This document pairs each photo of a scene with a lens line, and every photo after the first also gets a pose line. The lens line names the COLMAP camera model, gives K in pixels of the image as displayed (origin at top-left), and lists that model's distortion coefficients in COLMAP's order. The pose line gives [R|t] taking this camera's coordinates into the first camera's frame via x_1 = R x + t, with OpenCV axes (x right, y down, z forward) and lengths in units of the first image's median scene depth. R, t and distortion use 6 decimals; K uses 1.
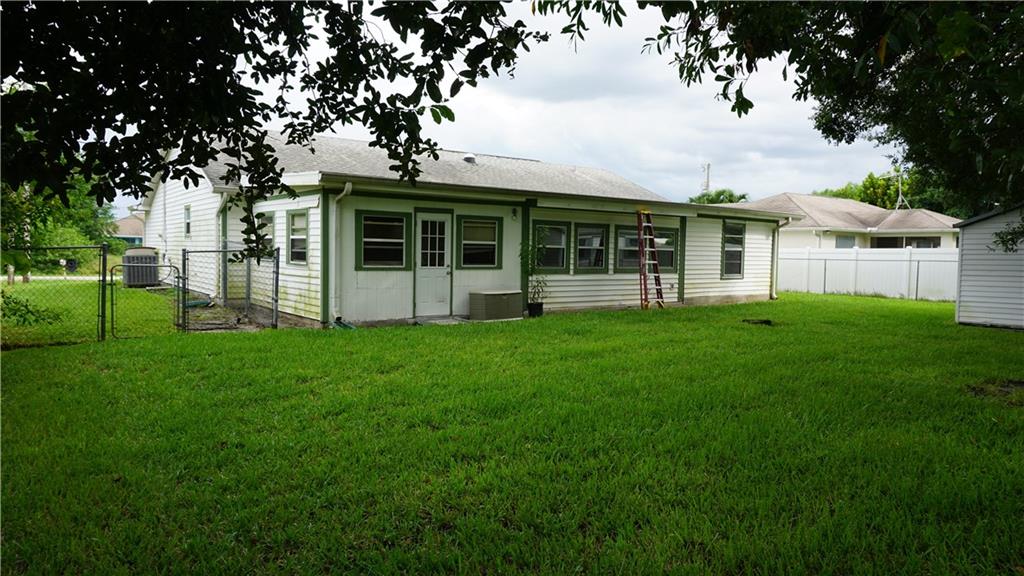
lens RADIAL K [[691.9, 0, 509.3], [0, 691.9, 286.9], [0, 0, 1]] dist [-0.028960, 0.002278]
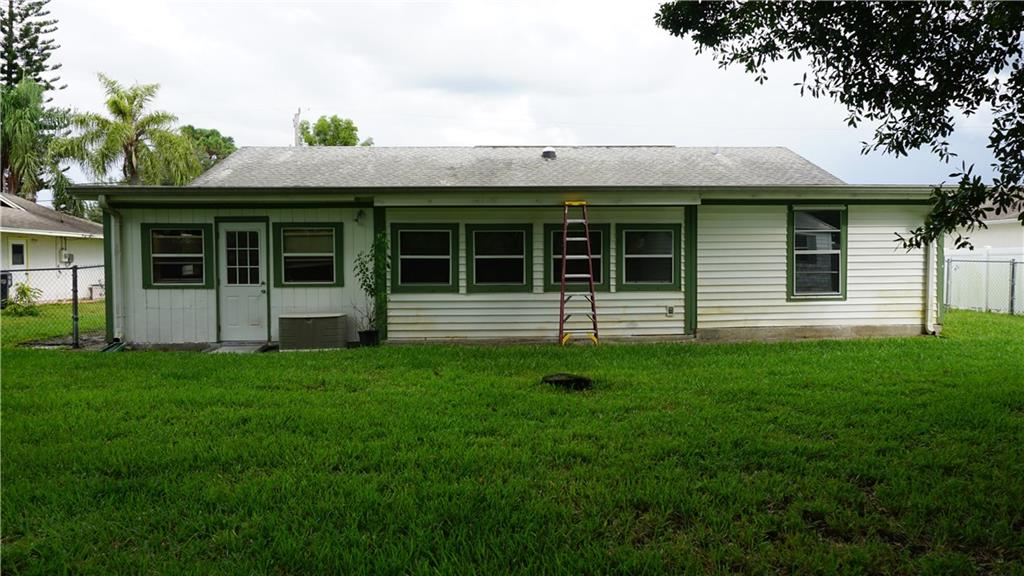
lens RADIAL K [[691.9, 0, 512.2], [0, 691.9, 285.0], [0, 0, 1]] dist [-0.028960, 0.002278]
pose [[0.819725, -0.002036, -0.572754, 0.614009], [-0.010125, 0.999786, -0.018045, -0.015261], [0.572668, 0.020591, 0.819529, 0.454109]]
